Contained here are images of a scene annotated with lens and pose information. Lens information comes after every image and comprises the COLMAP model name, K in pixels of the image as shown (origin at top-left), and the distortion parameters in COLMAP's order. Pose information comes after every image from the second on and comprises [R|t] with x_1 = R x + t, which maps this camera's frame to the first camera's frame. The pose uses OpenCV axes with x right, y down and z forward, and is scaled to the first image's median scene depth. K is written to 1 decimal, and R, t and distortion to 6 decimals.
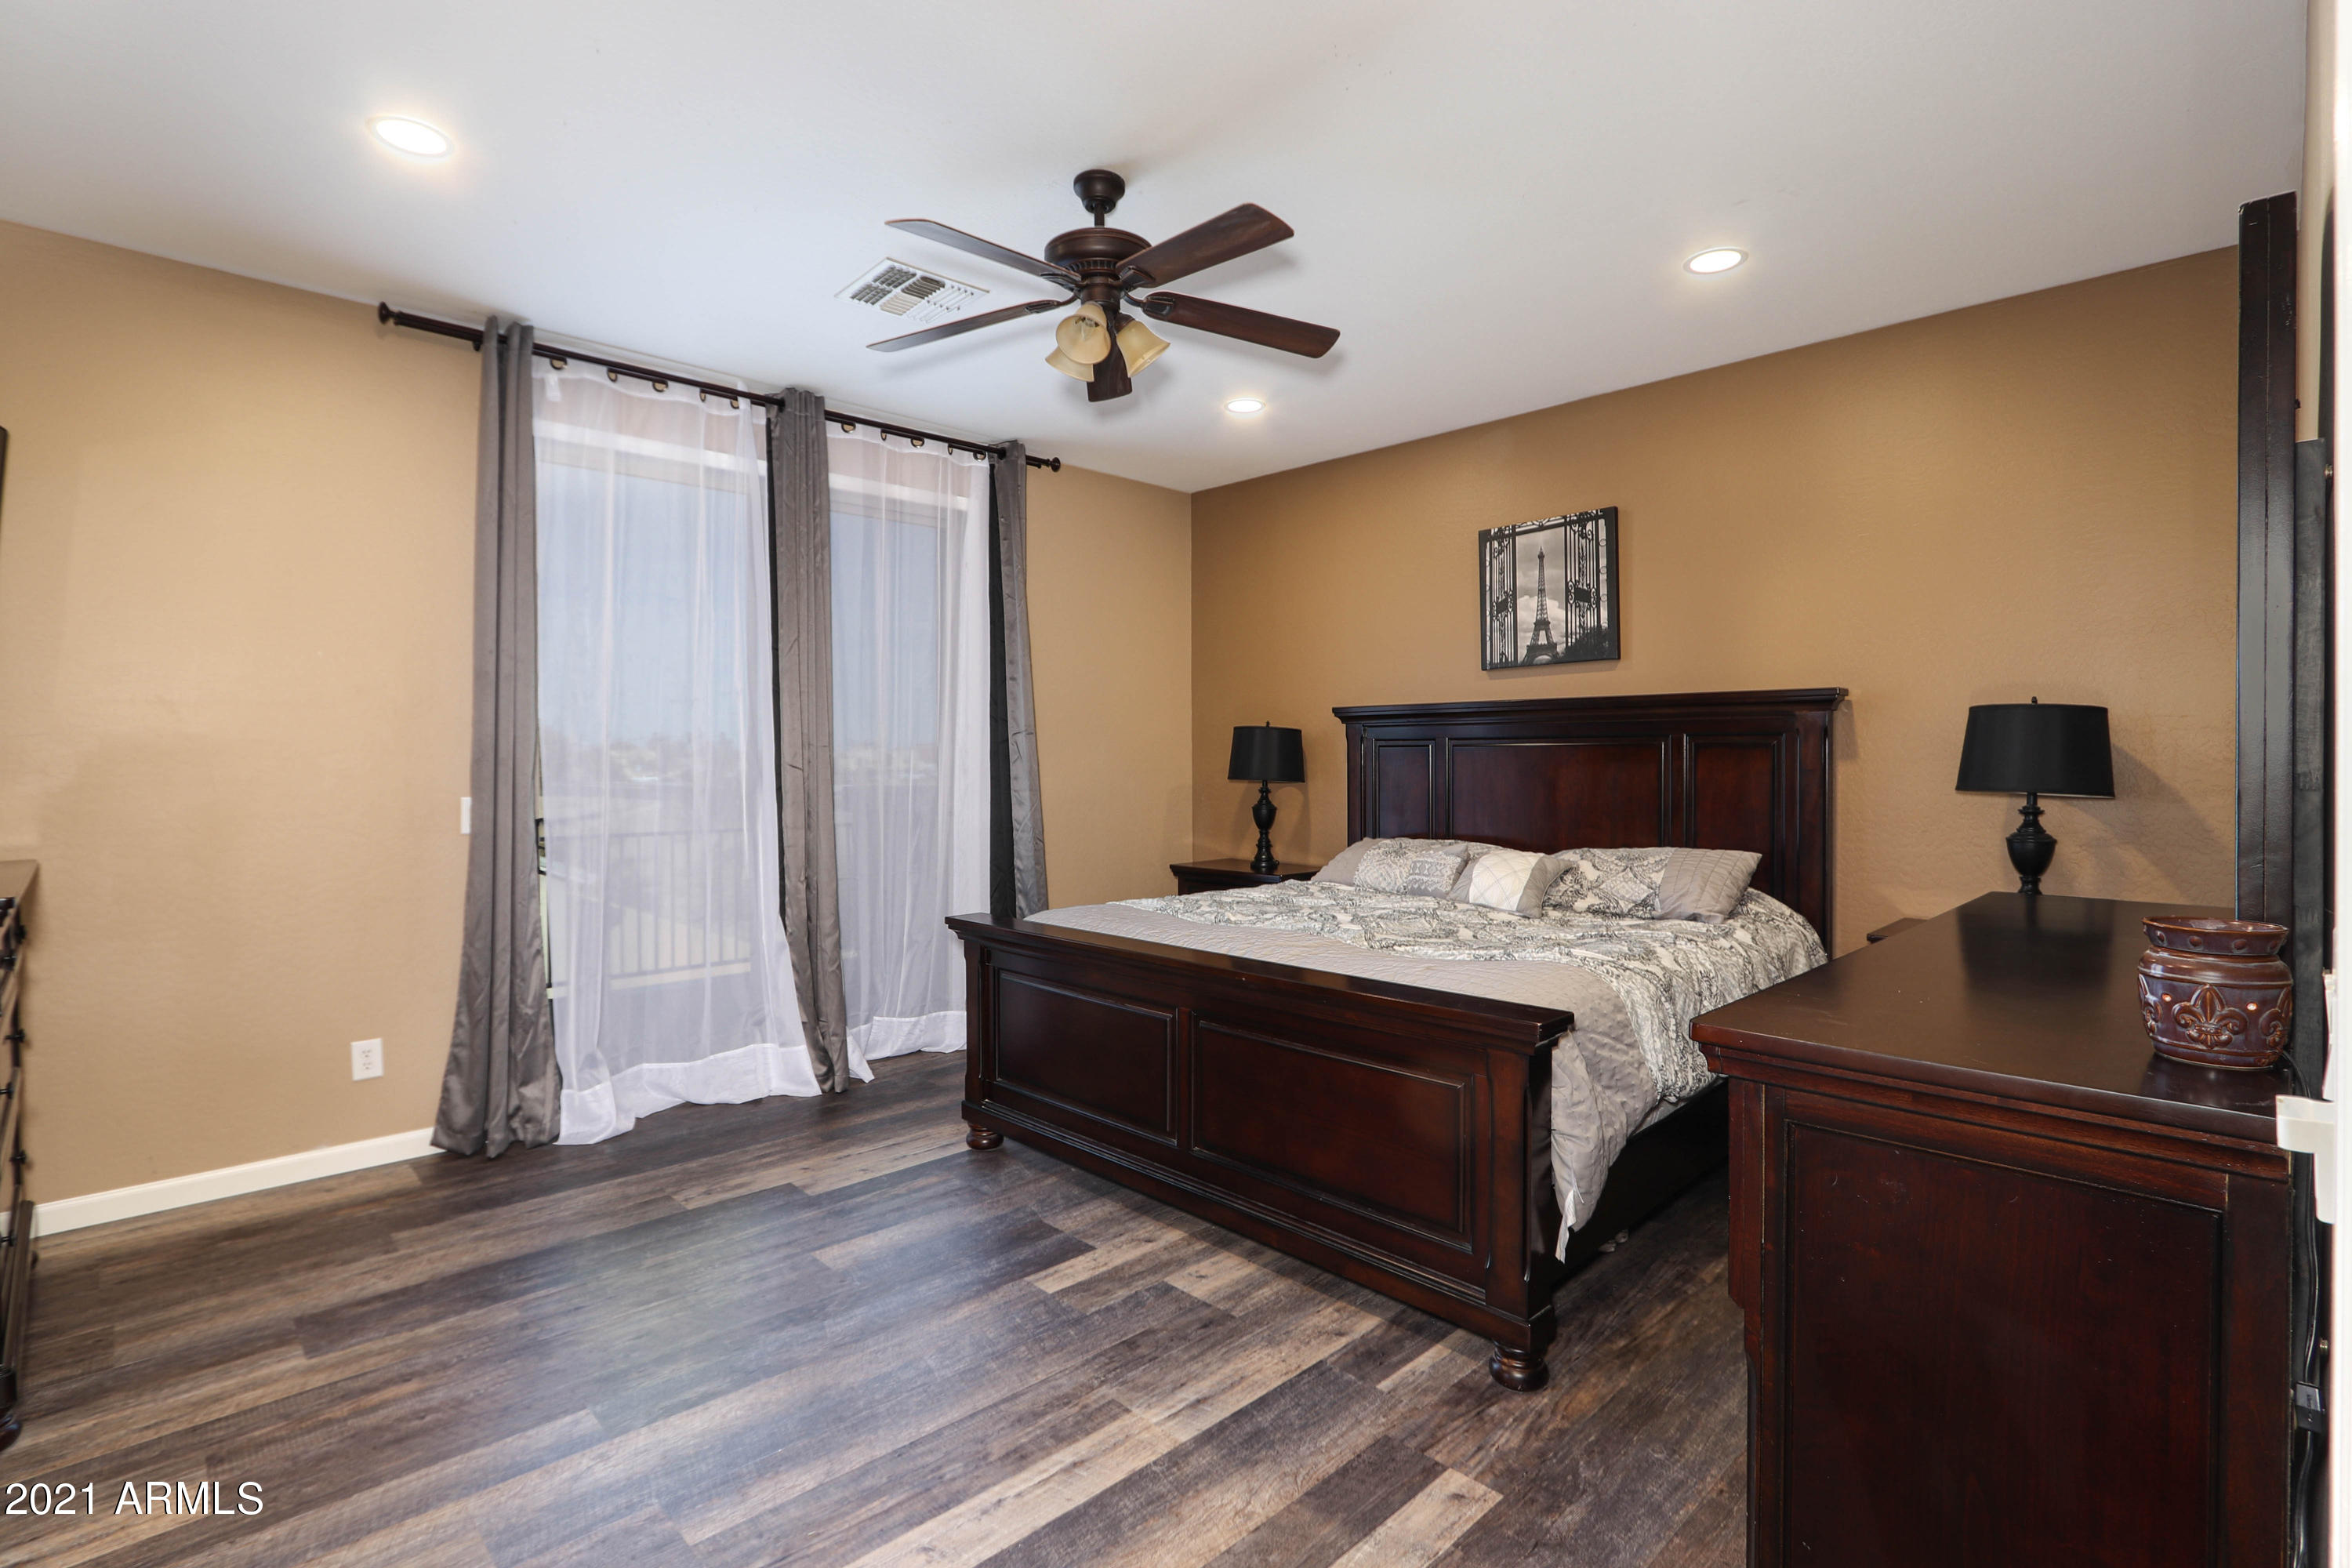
lens RADIAL K [[1124.7, 0, 1201.5], [0, 1124.7, 780.7], [0, 0, 1]] dist [-0.007700, -0.001336]
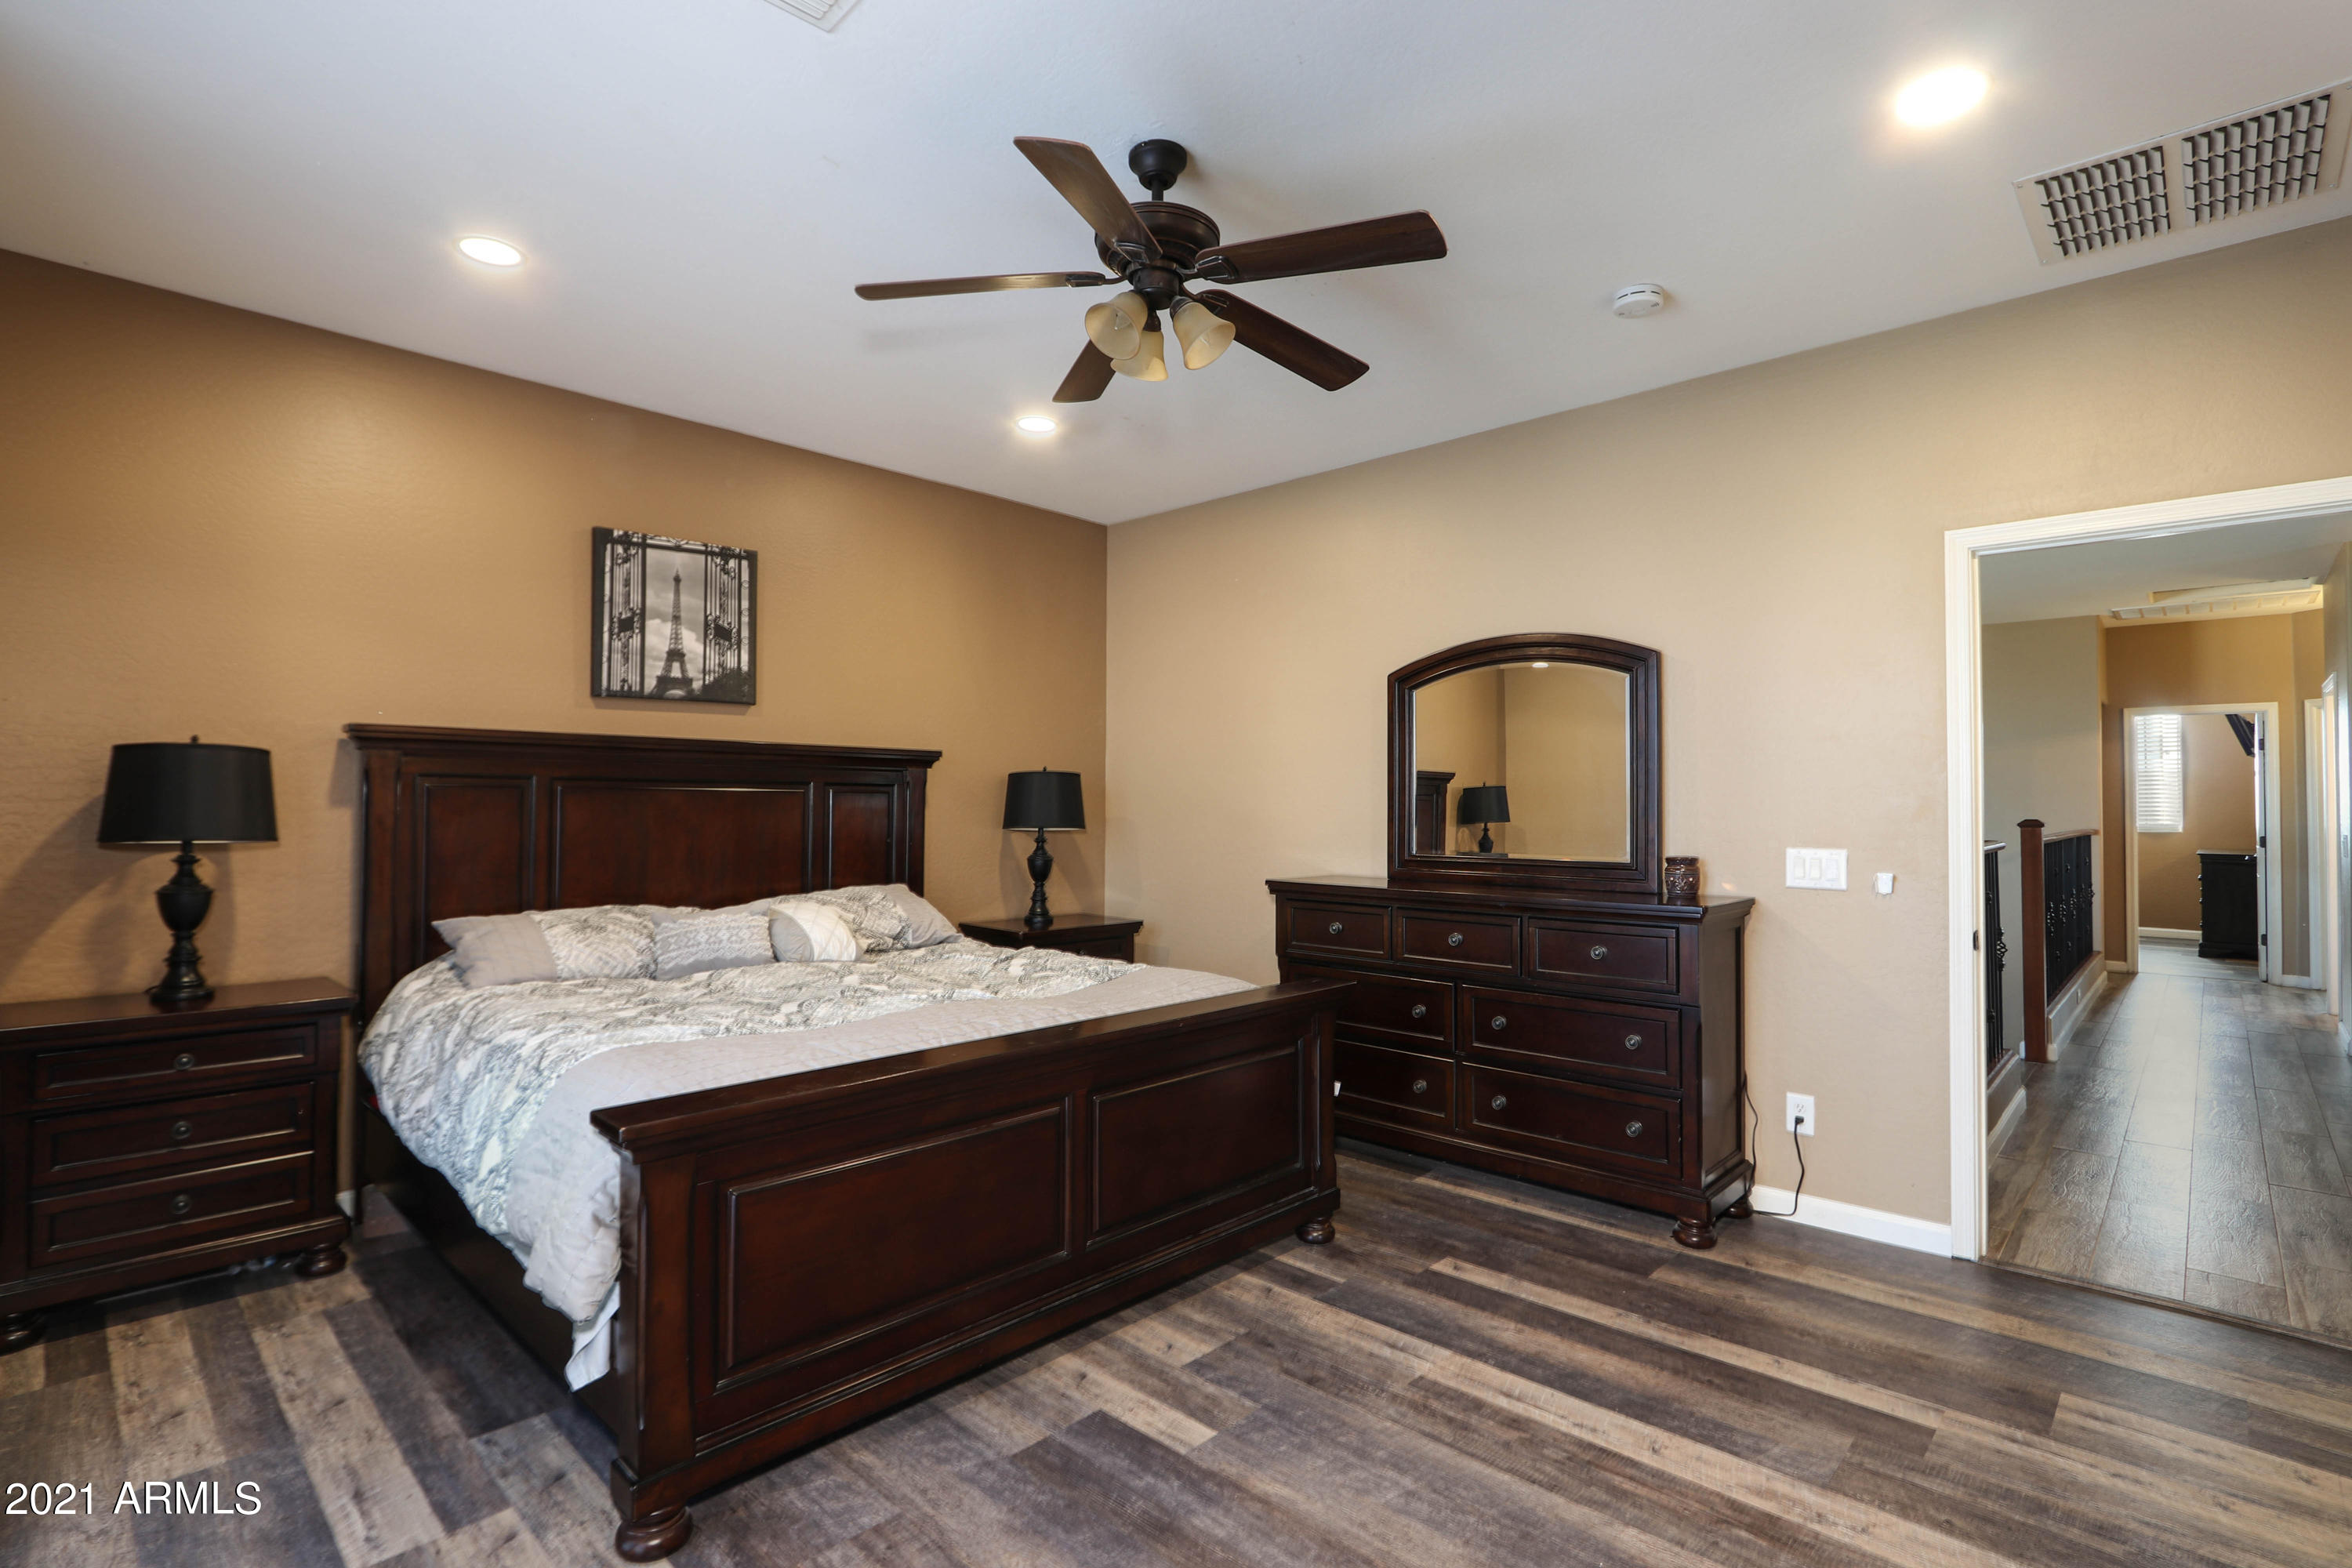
lens RADIAL K [[1124.7, 0, 1162.5], [0, 1124.7, 786.1], [0, 0, 1]] dist [-0.007700, -0.001336]
pose [[-0.025729, 0.014194, 0.999568, -0.856190], [0.021737, 0.999671, -0.013636, -0.019987], [-0.999433, 0.021377, -0.026029, 0.909223]]
